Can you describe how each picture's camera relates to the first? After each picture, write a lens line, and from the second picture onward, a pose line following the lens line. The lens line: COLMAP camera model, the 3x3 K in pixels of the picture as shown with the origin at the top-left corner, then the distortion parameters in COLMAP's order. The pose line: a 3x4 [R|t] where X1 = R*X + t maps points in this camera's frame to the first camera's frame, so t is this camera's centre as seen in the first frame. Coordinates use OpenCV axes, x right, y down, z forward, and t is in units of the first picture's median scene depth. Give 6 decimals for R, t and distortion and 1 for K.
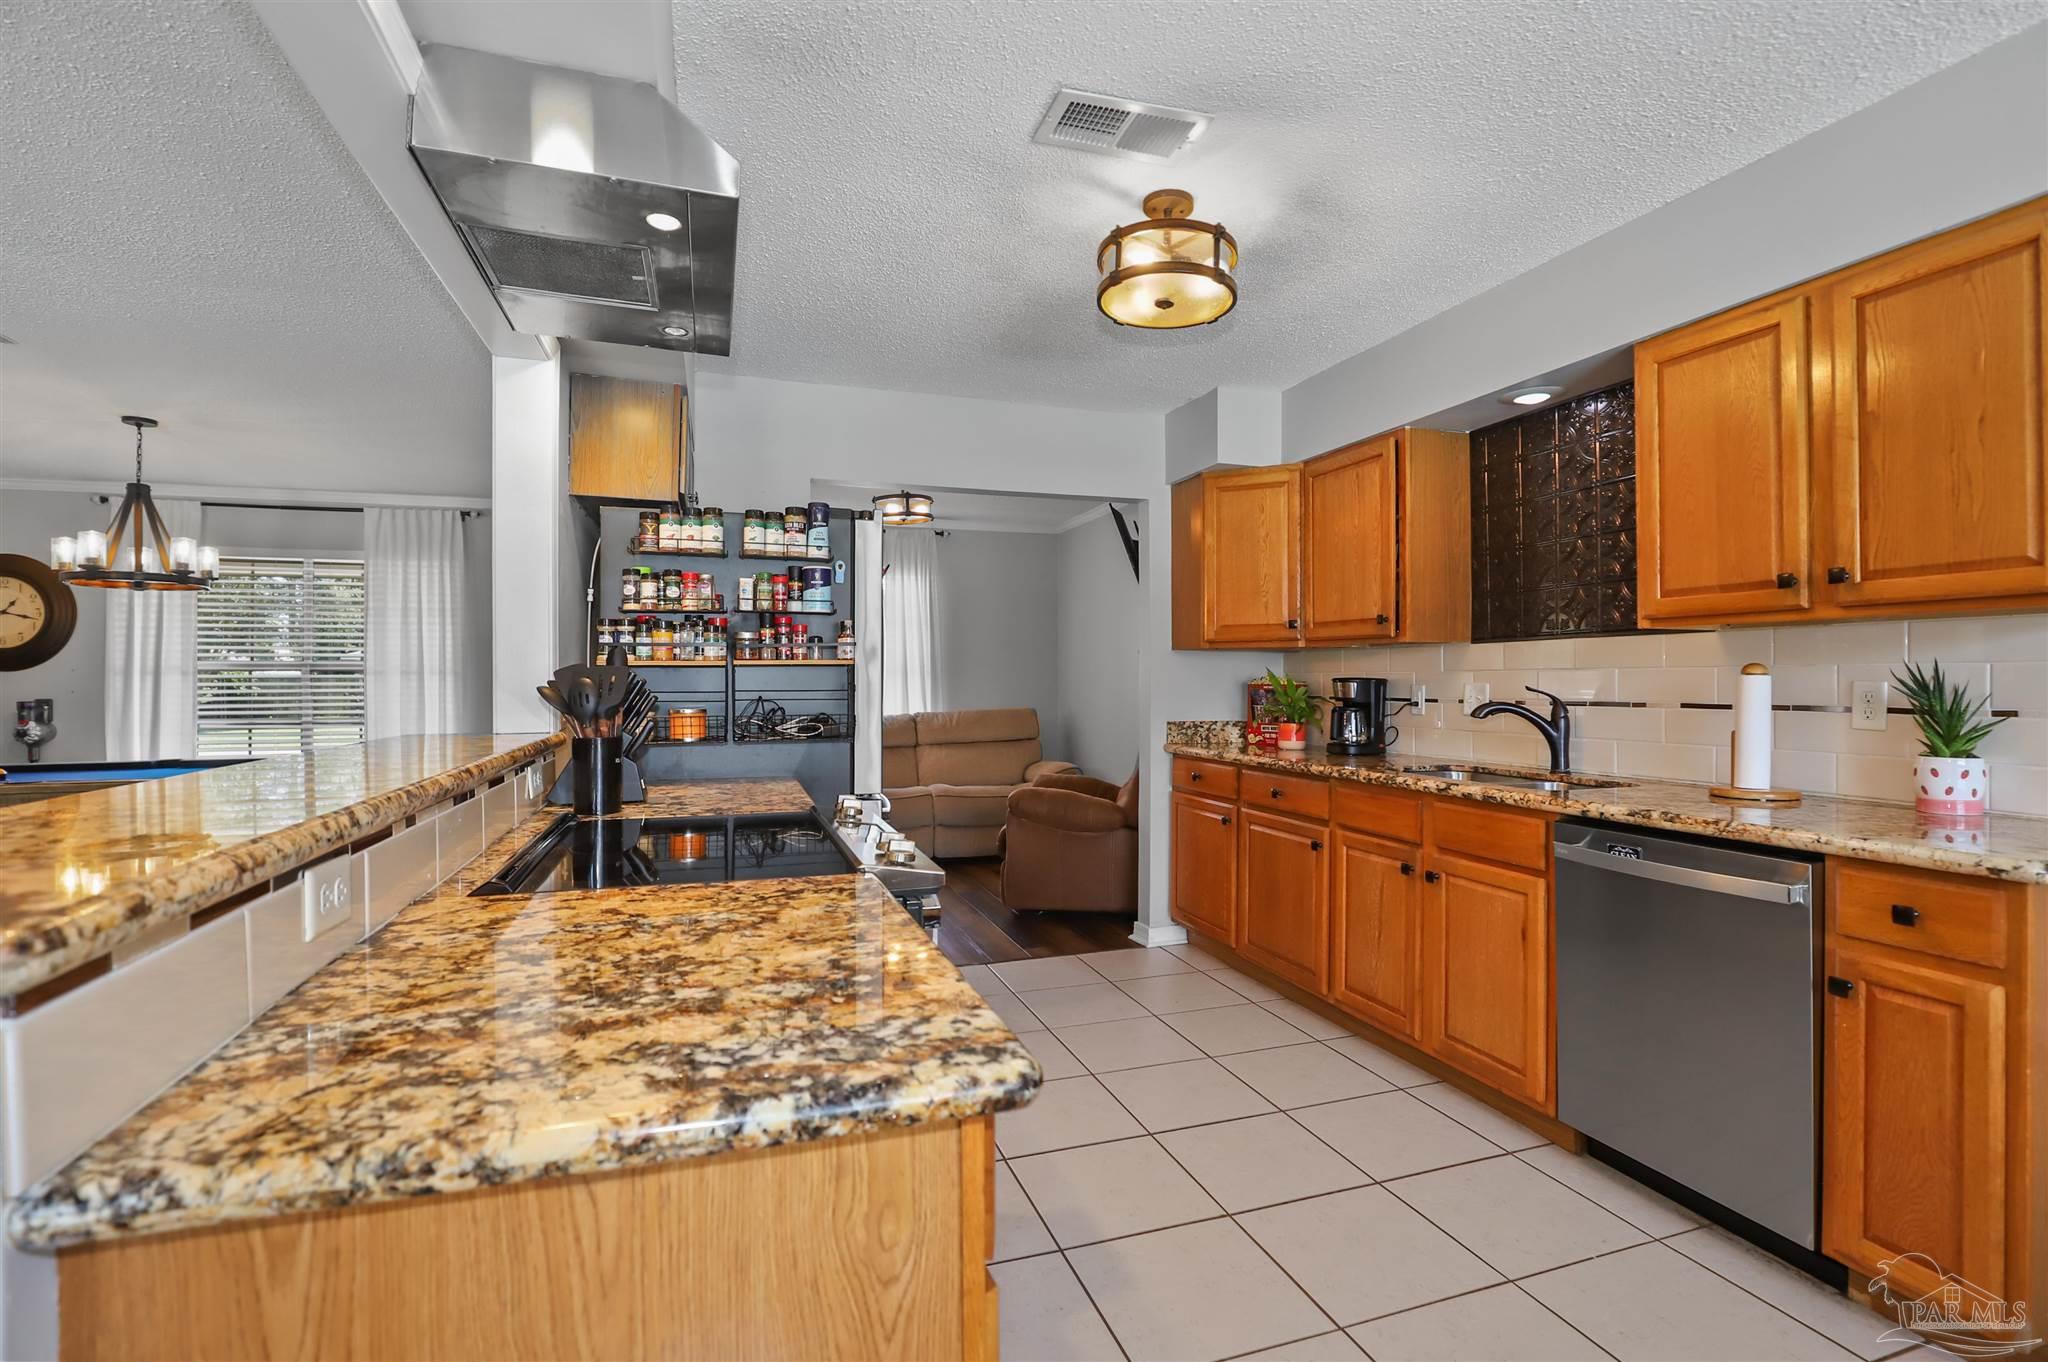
lens RADIAL K [[959.7, 0, 1021.1], [0, 959.7, 679.9], [0, 0, 1]] dist [-0.029061, 0.003126]
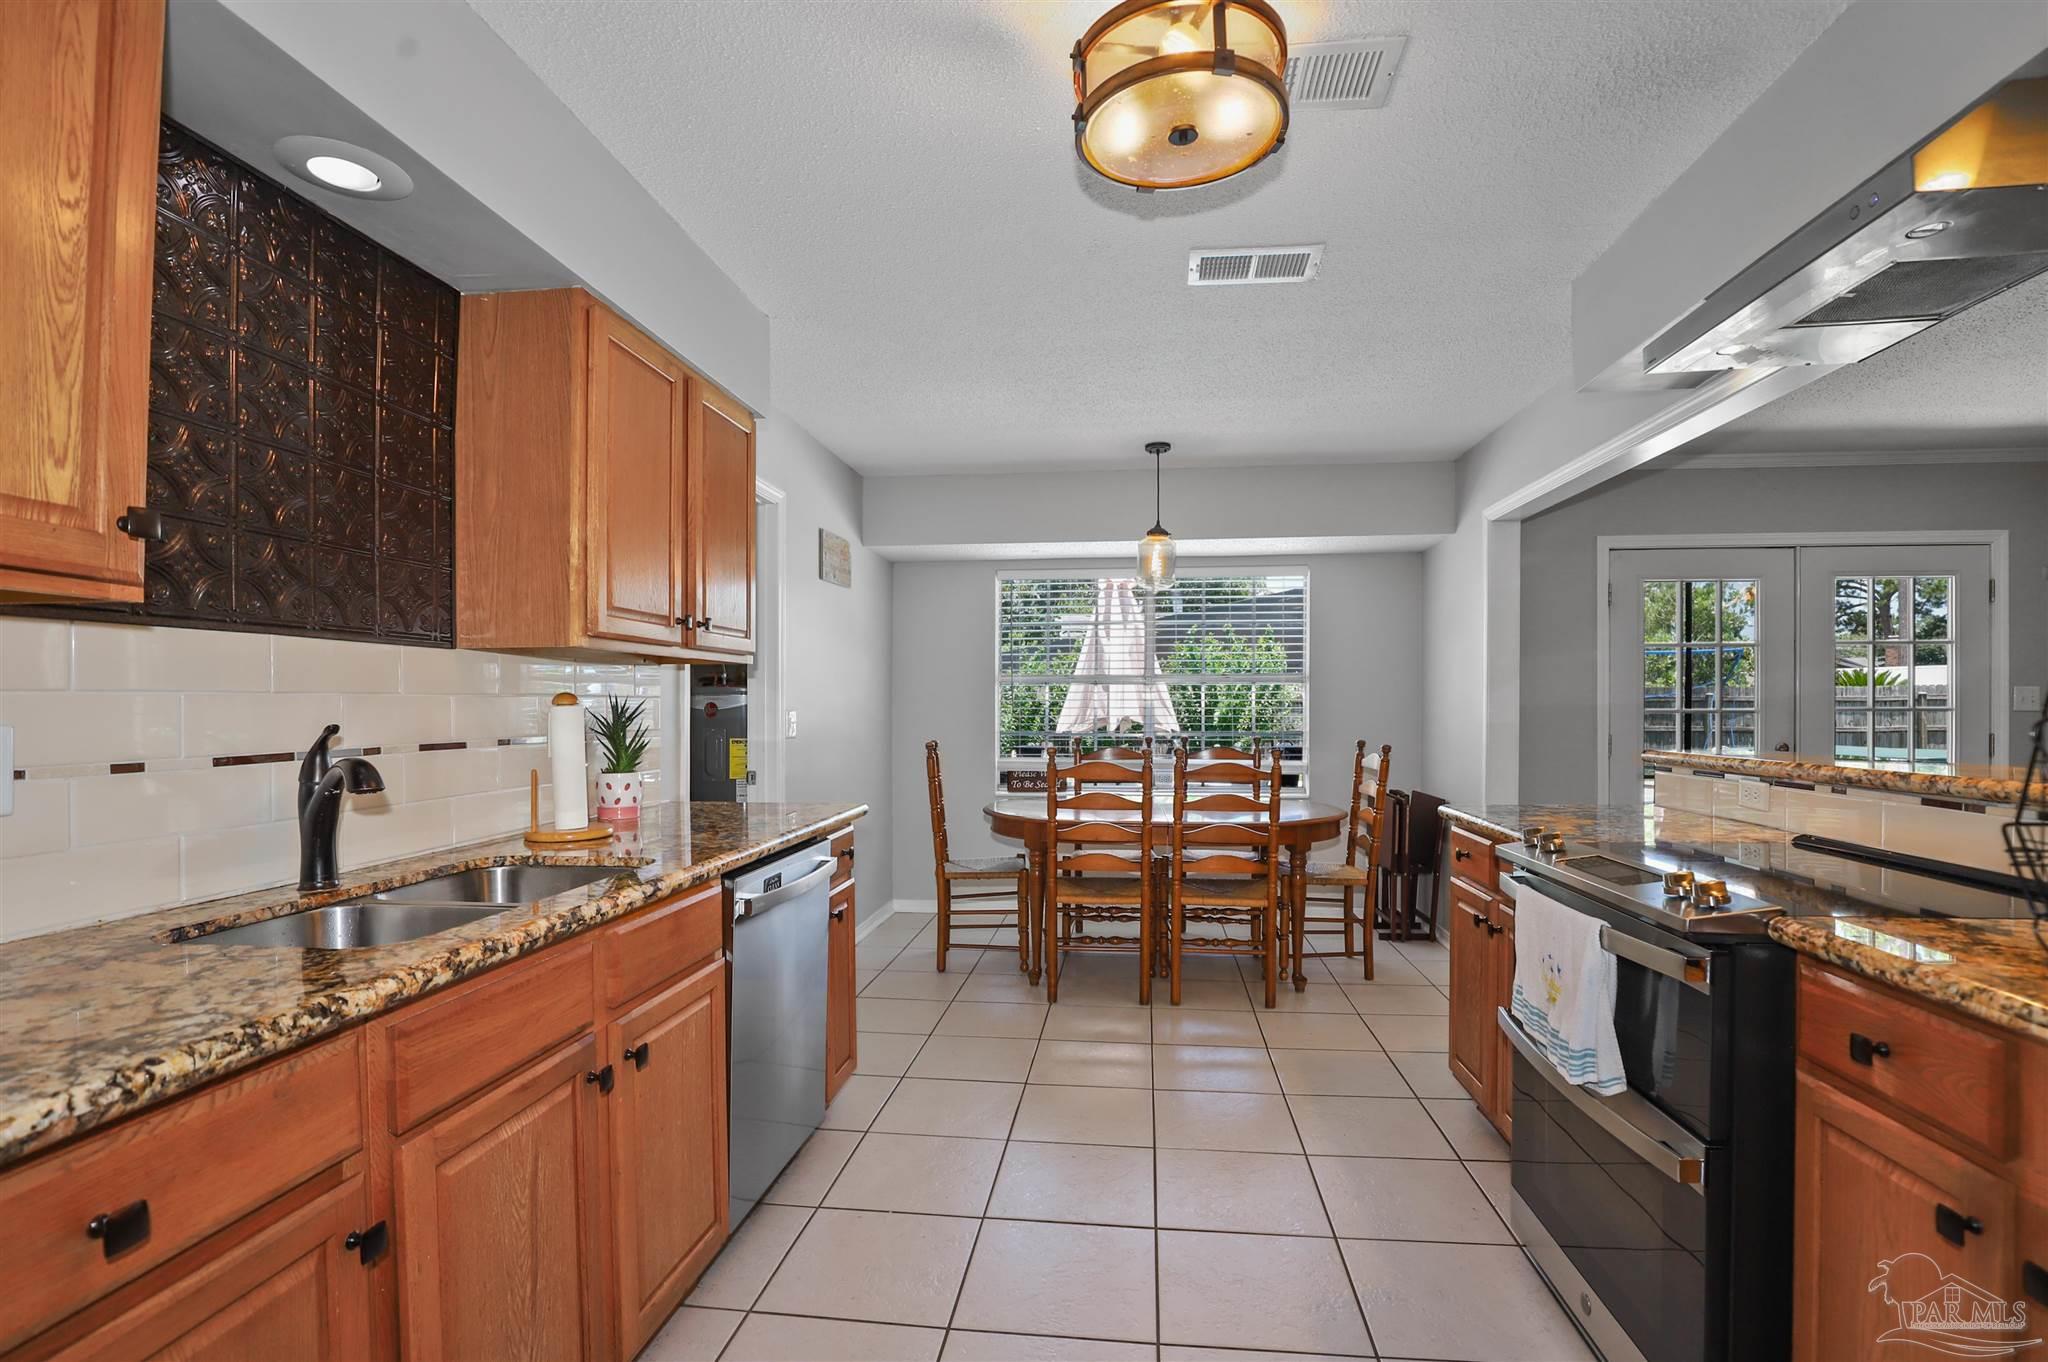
lens RADIAL K [[959.7, 0, 1027.9], [0, 959.7, 700.7], [0, 0, 1]] dist [-0.029061, 0.003126]
pose [[-0.909647, 0.004337, 0.415360, -0.021966], [0.003022, 0.999988, -0.003823, -0.004189], [-0.415371, -0.002222, -0.909649, 1.442192]]
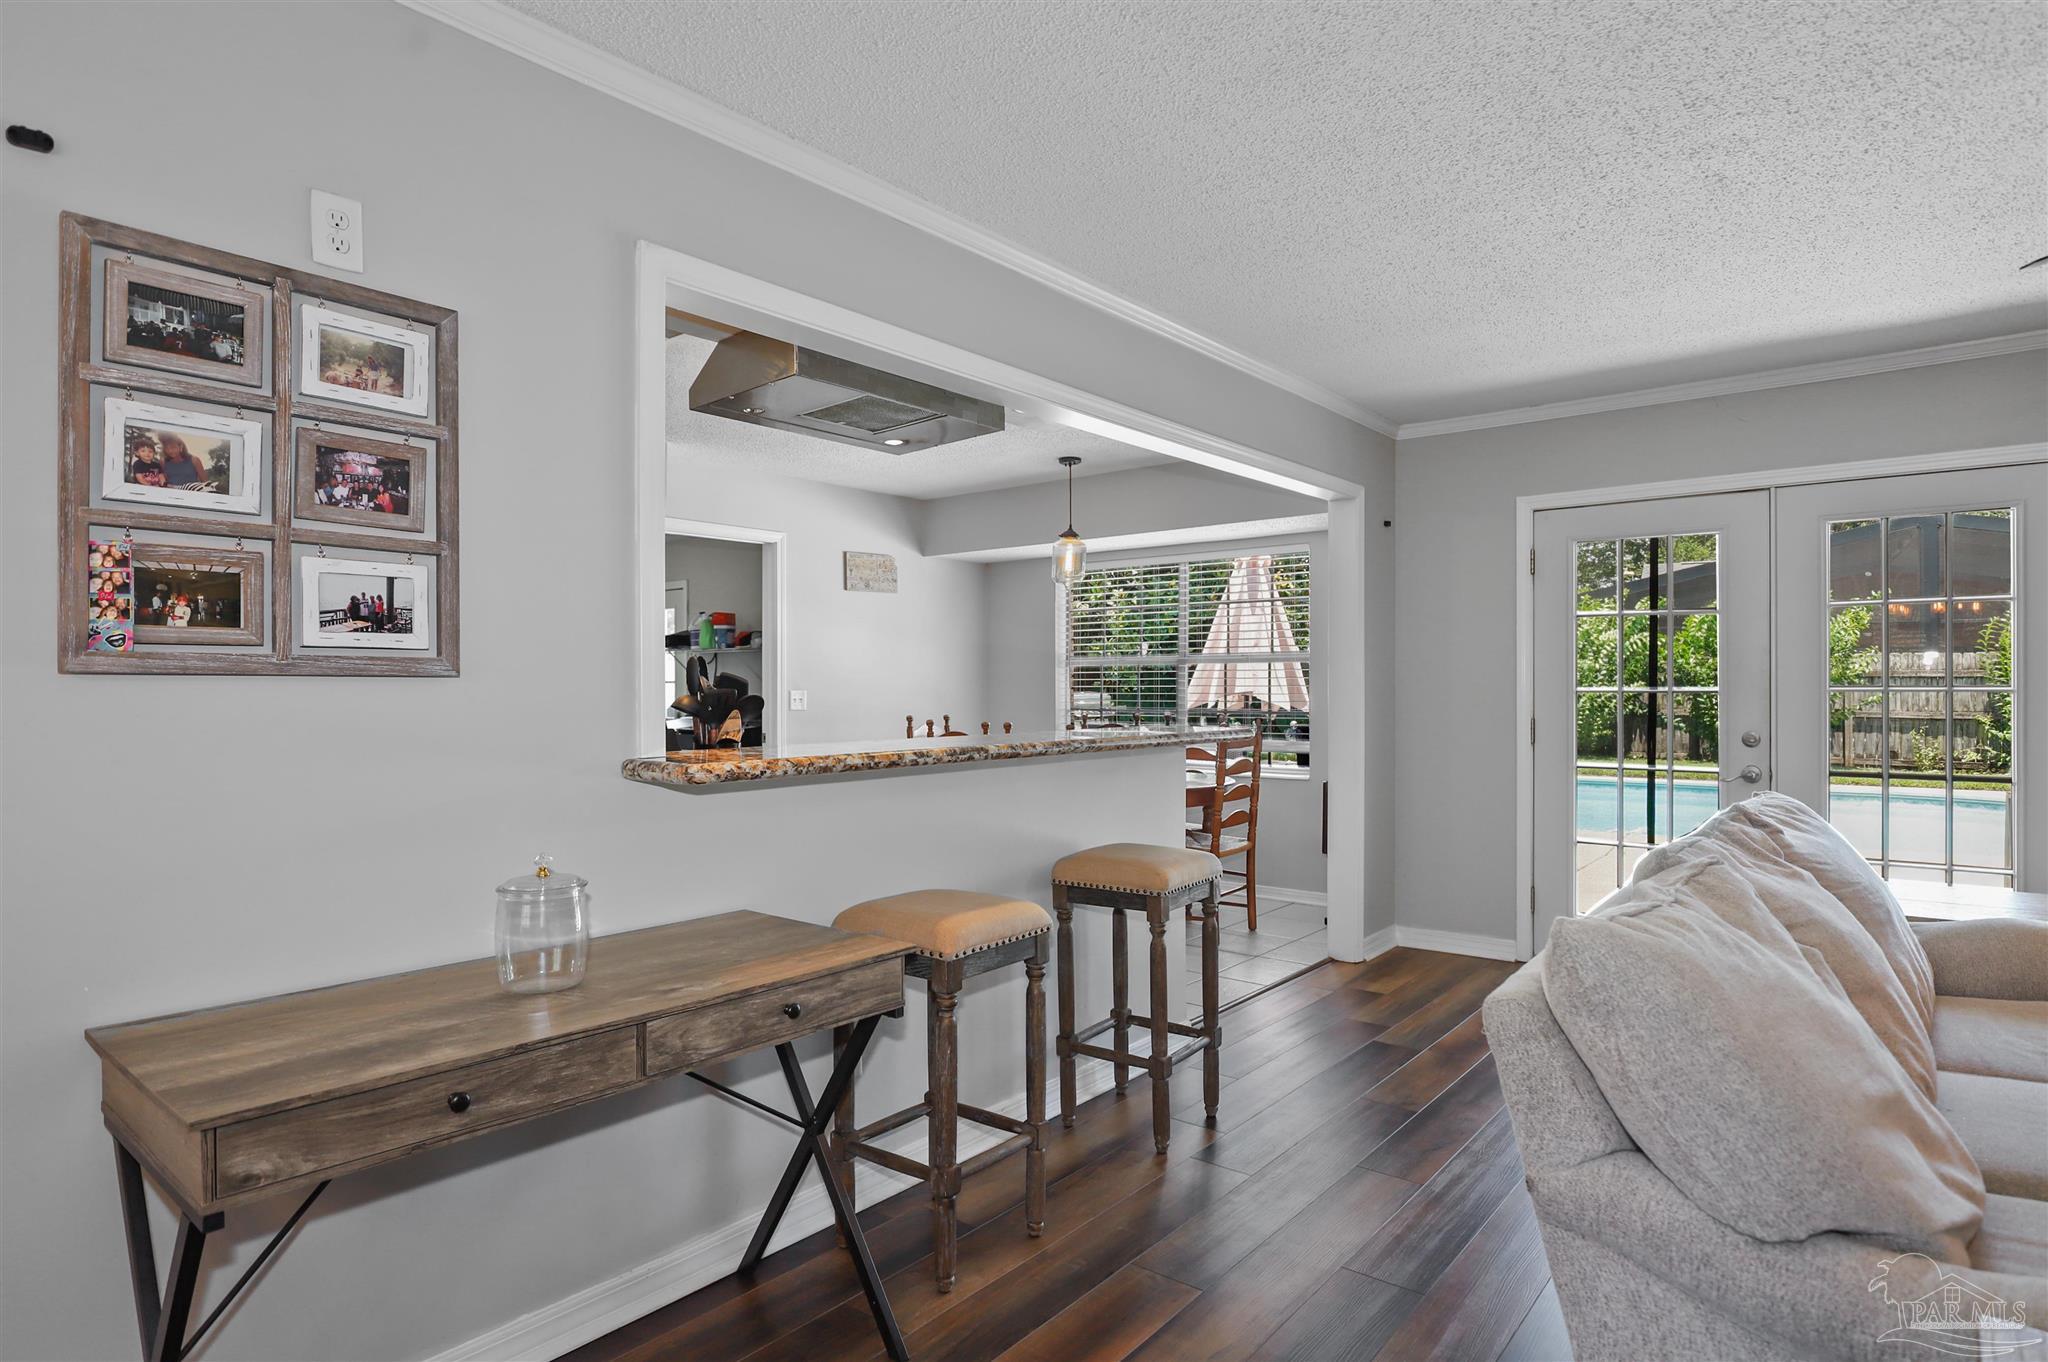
lens RADIAL K [[1109.0, 0, 1042.5], [0, 1109.0, 662.3], [0, 0, 1]] dist [-0.016413, -0.001327]
pose [[-0.548516, 0.021874, 0.835854, -1.317483], [0.007273, 0.999745, -0.021389, 0.000273], [-0.836109, -0.005653, -0.548535, 1.103026]]
